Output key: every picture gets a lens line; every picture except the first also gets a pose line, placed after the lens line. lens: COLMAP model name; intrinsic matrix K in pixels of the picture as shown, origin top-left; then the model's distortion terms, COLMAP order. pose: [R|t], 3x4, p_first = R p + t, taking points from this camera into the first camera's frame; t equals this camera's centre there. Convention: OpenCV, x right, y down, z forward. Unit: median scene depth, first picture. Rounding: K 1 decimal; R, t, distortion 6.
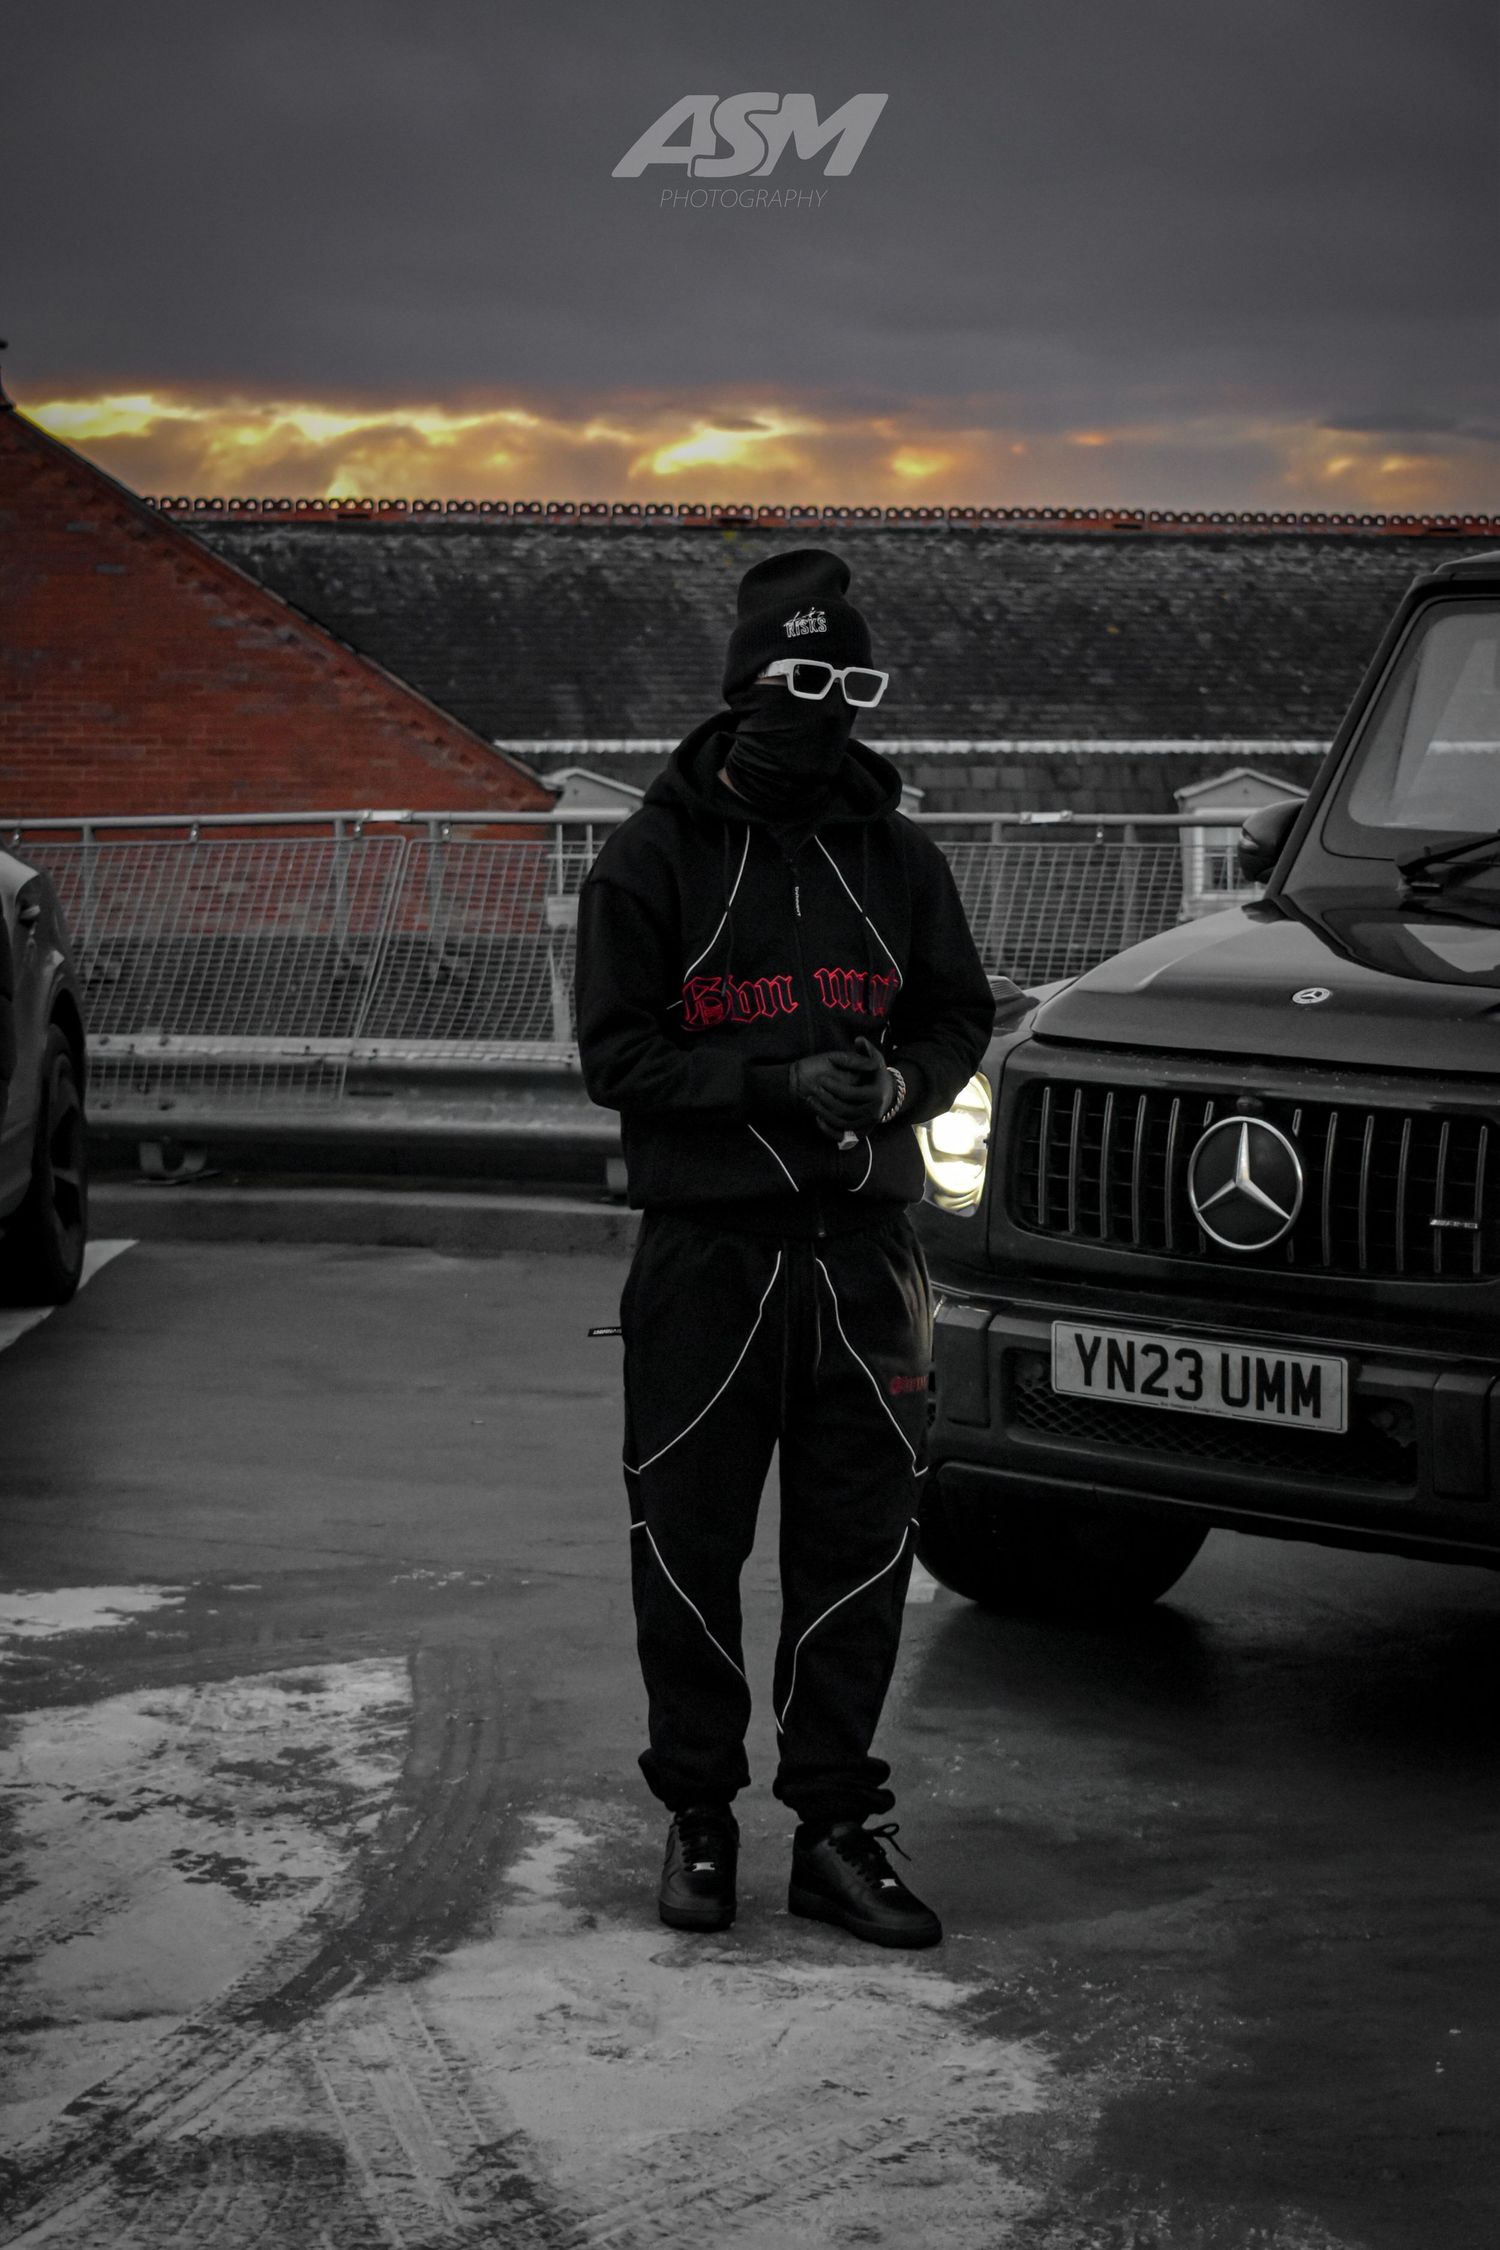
lens RADIAL K [[4486.4, 0, 750.0], [0, 4486.4, 1125.0], [0, 0, 1]] dist [-0.031679, 0.069286]
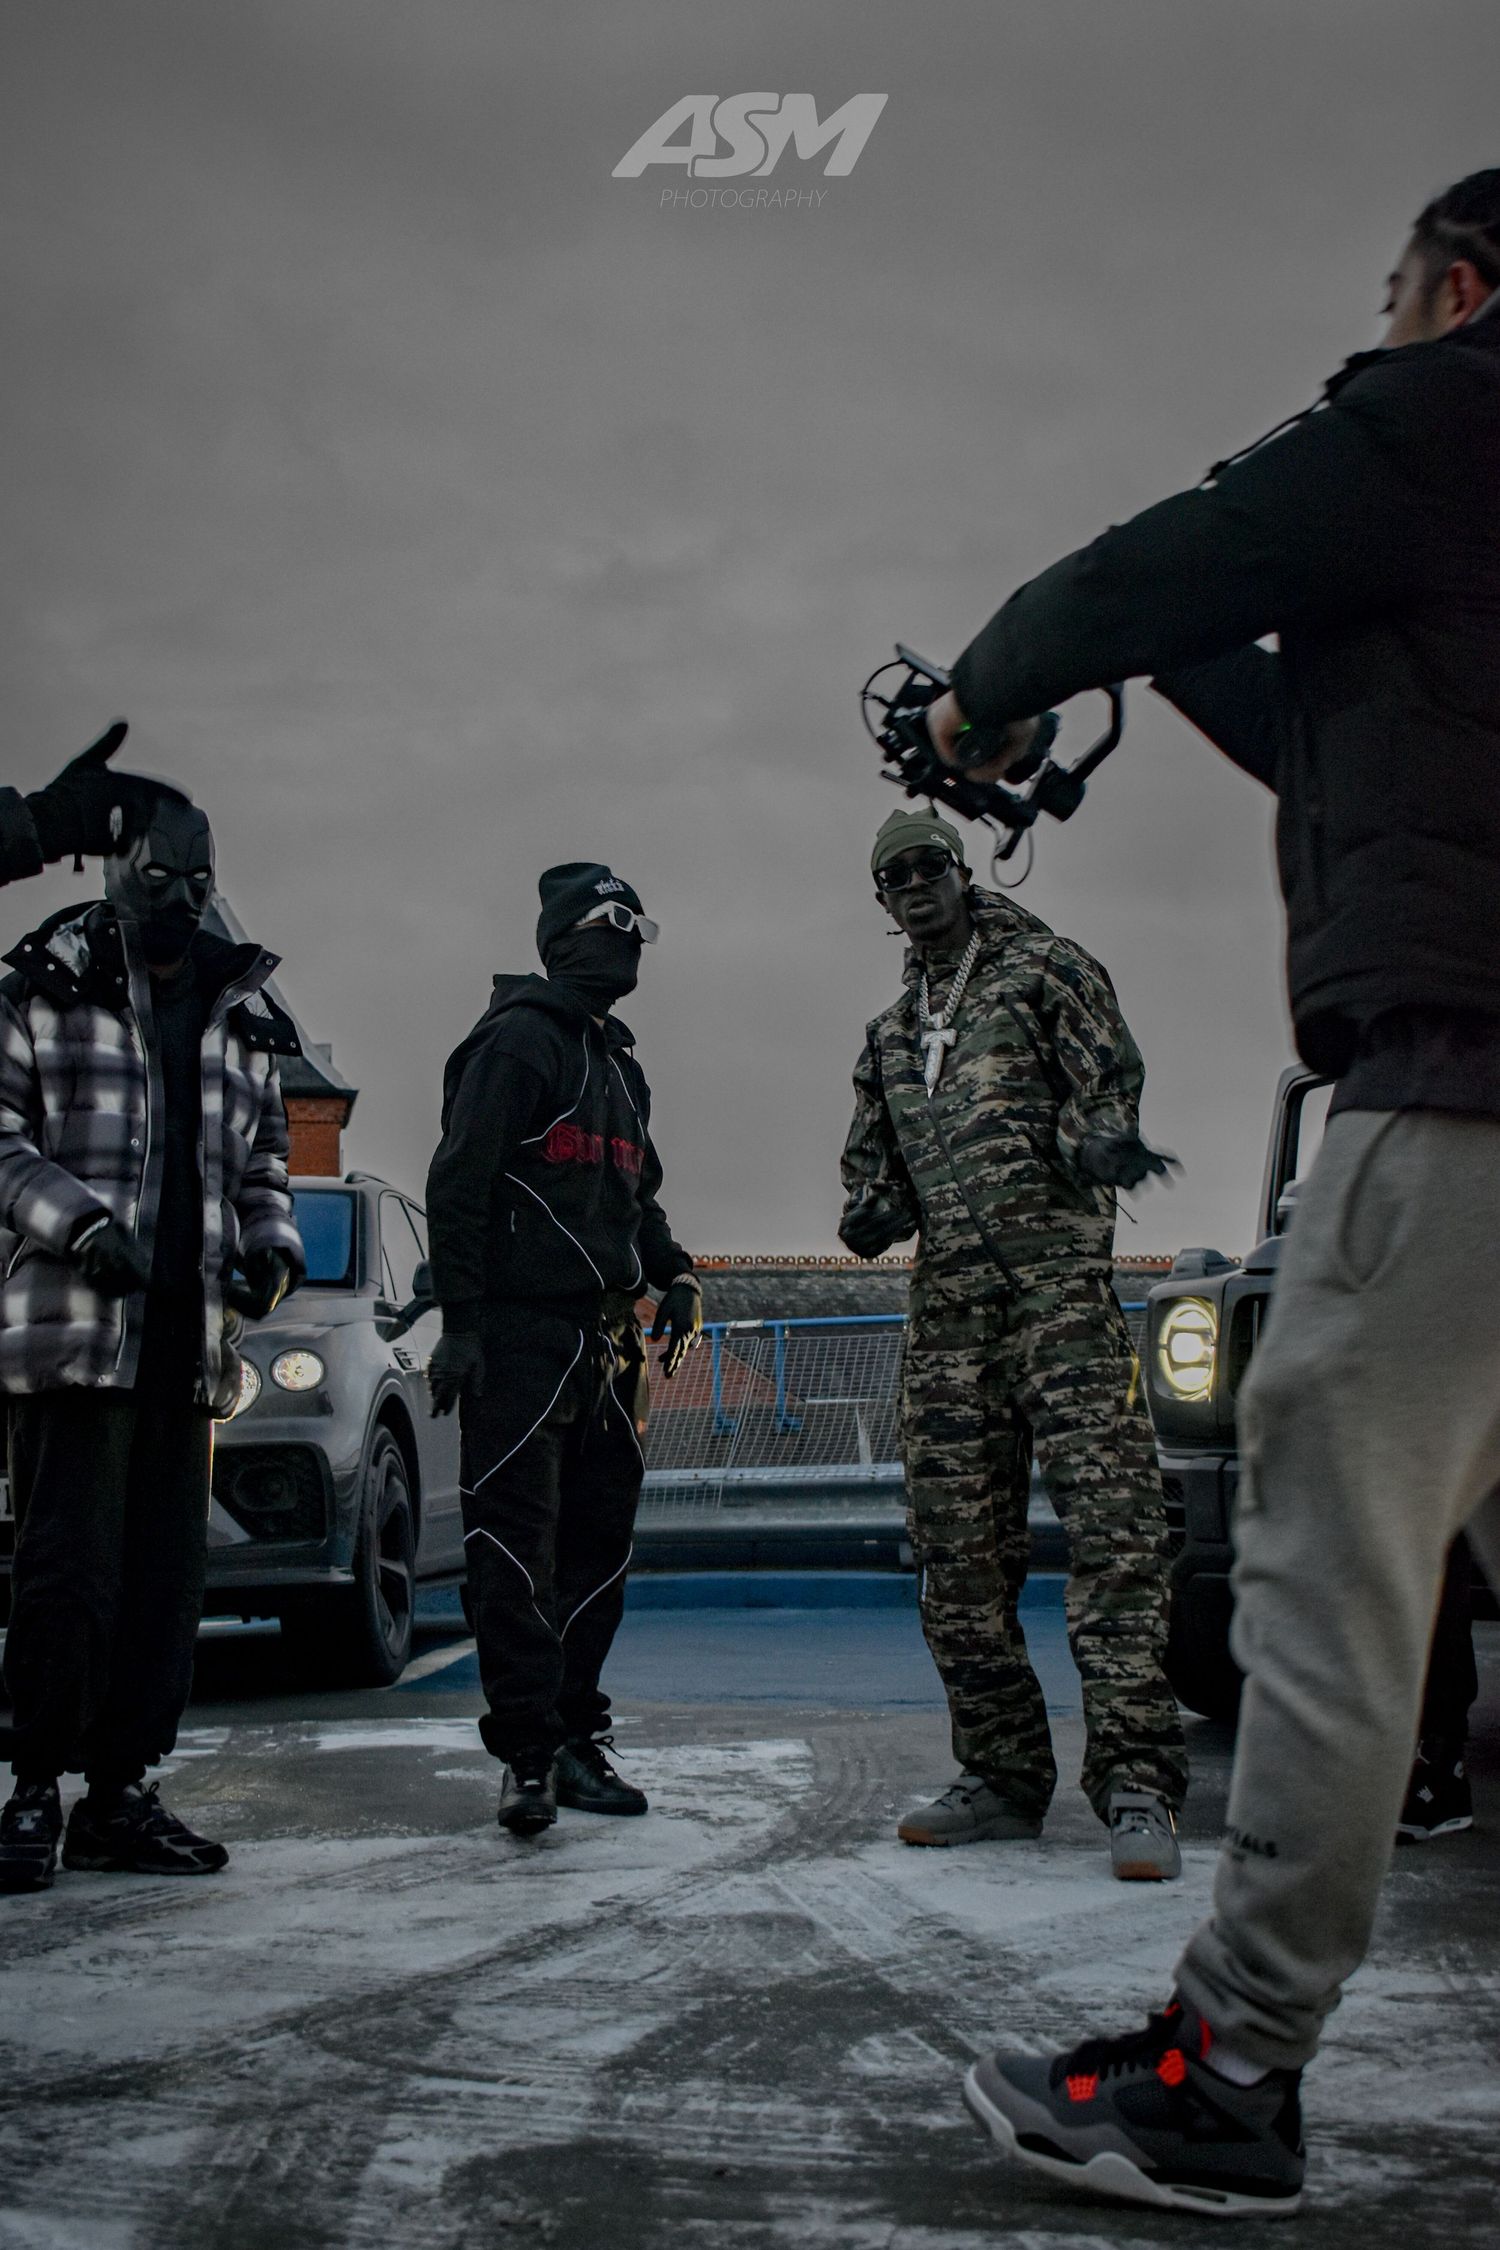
lens RADIAL K [[2820.3, 0, 750.0], [0, 2820.3, 1125.0], [0, 0, 1]] dist [-0.015013, 0.021441]
pose [[0.997891, -0.022207, -0.060996, -0.040050], [0.008727, 0.977028, -0.212932, 0.132777], [0.064324, 0.211951, 0.975161, 0.115880]]
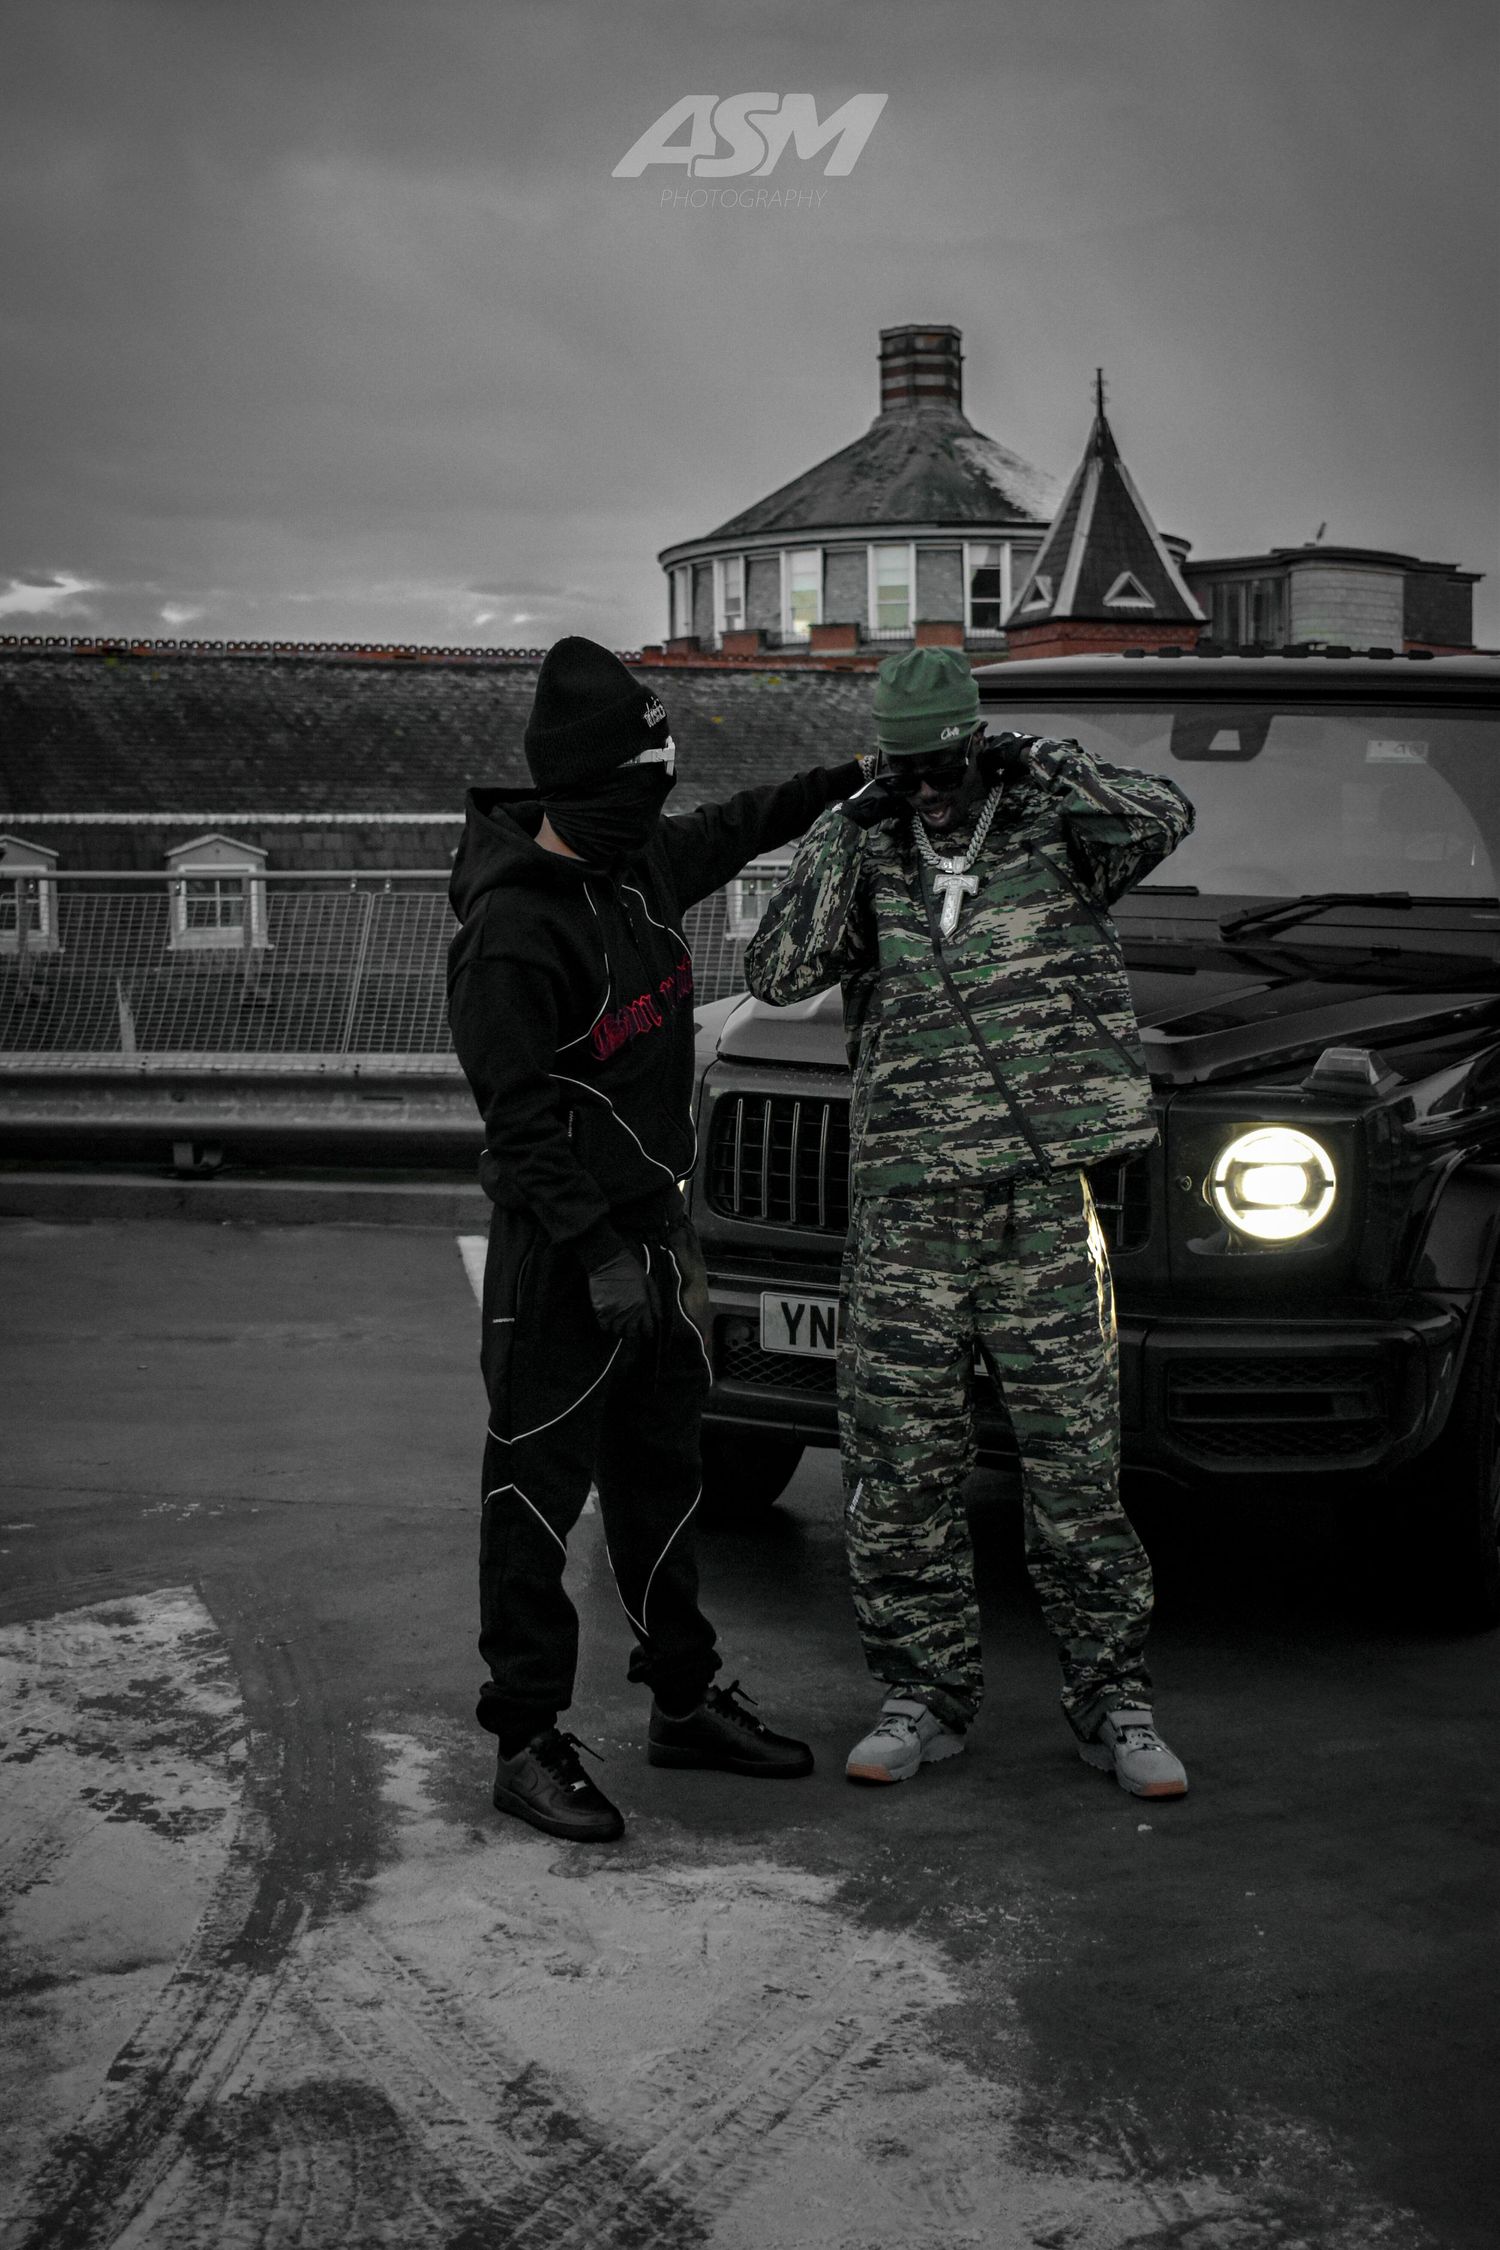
lens RADIAL K [[3163.9, 0, 750.0], [0, 3163.9, 1125.0], [0, 0, 1]] dist [-0.020871, 0.015483]
pose [[0.976197, -0.021140, 0.215854, -0.123884], [0.018425, 0.999724, 0.014584, -0.014660], [-0.216102, -0.010259, 0.976317, 0.169267]]
